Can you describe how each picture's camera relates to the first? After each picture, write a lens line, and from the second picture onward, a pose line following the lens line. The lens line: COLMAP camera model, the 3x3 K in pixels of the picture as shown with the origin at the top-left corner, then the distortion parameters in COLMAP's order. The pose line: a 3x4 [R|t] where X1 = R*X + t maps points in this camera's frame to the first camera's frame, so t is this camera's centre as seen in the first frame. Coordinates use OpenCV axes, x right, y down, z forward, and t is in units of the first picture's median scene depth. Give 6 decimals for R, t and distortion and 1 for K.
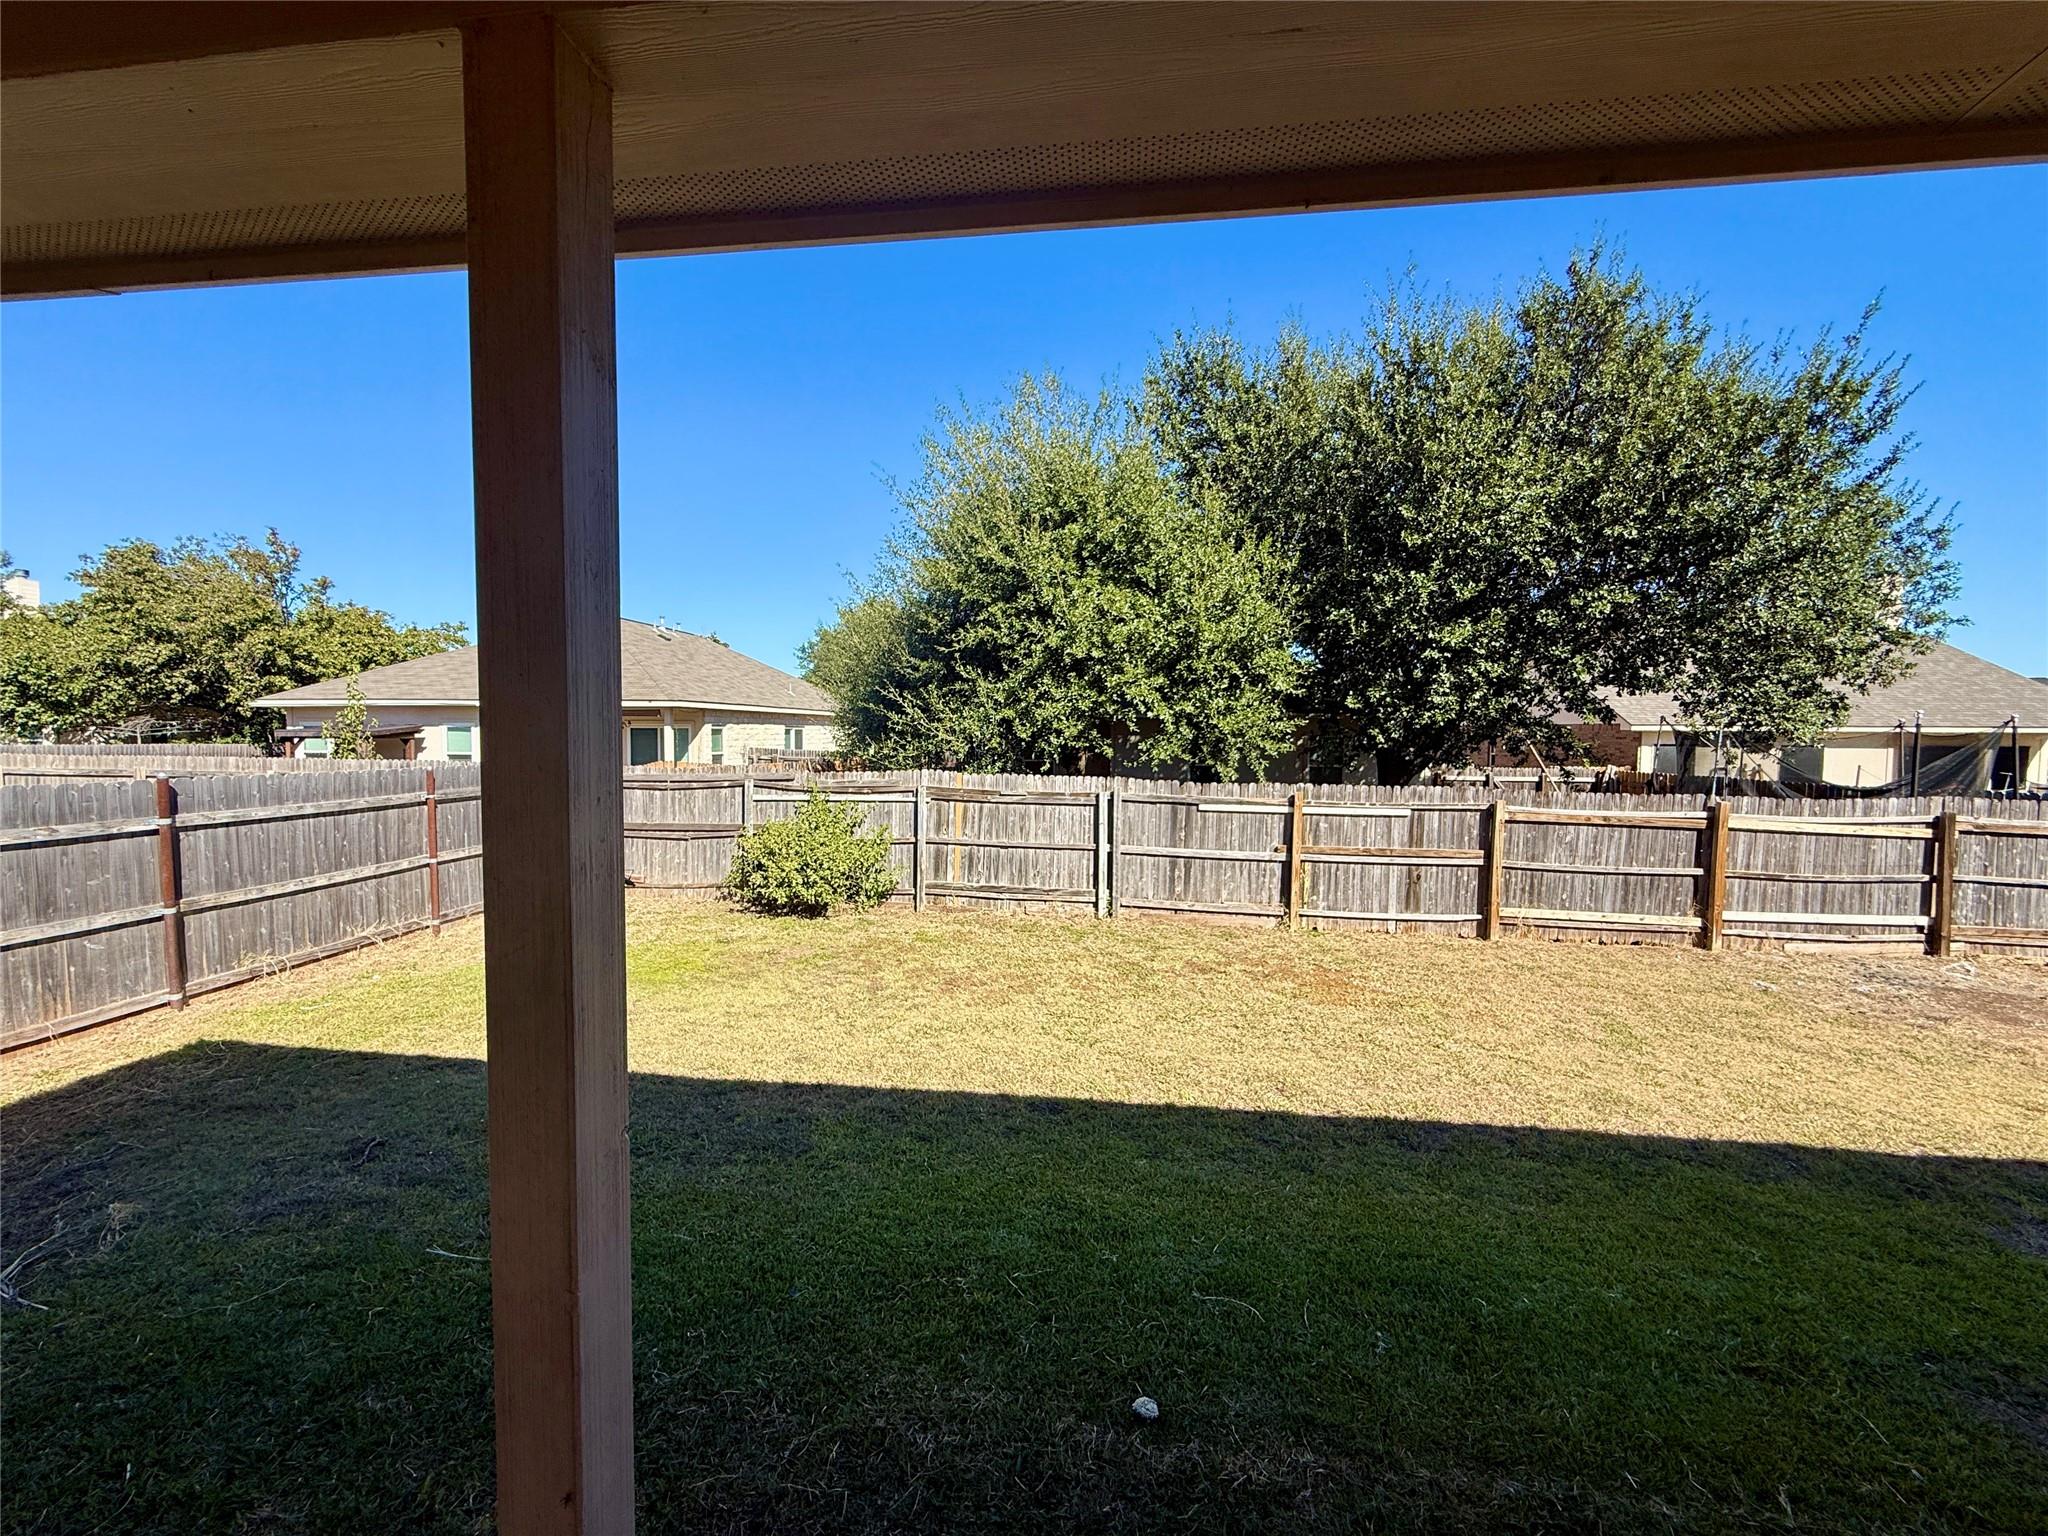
lens RADIAL K [[817.9, 0, 1018.5], [0, 817.9, 769.6], [0, 0, 1]] dist [-0.002676, 0.001073]
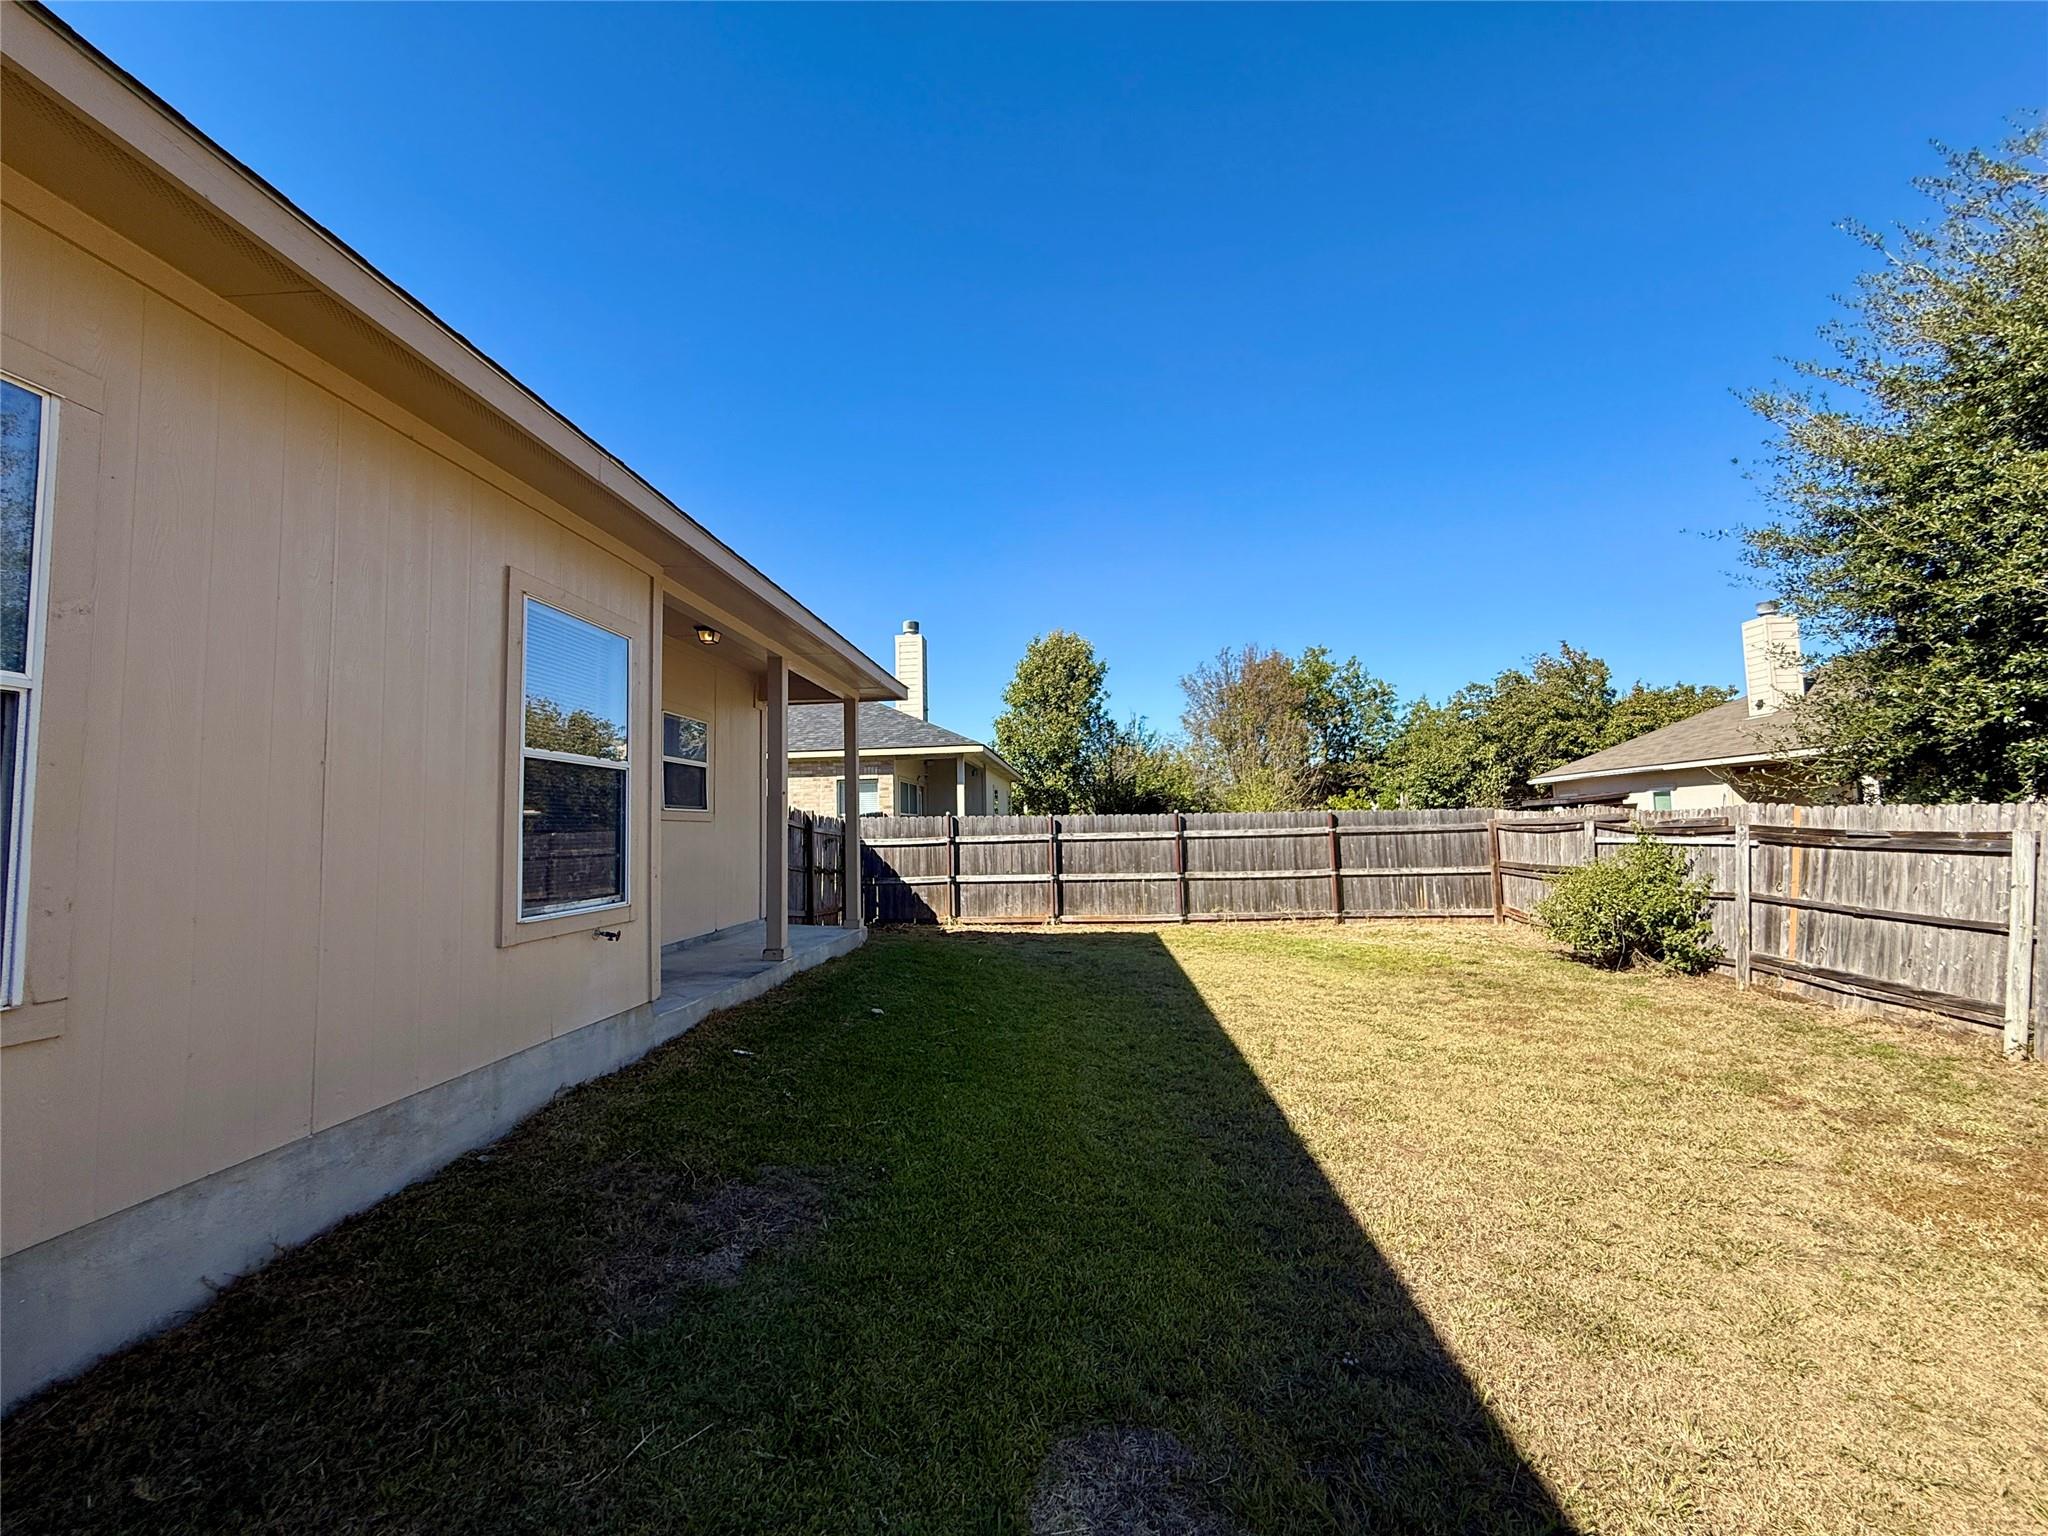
lens RADIAL K [[817.9, 0, 1018.5], [0, 817.9, 769.6], [0, 0, 1]] dist [-0.002676, 0.001073]
pose [[0.033644, -0.081591, -0.996098, 0.631335], [-0.023344, 0.996326, -0.082398, 0.048051], [0.999161, 0.026025, 0.031616, 0.300213]]
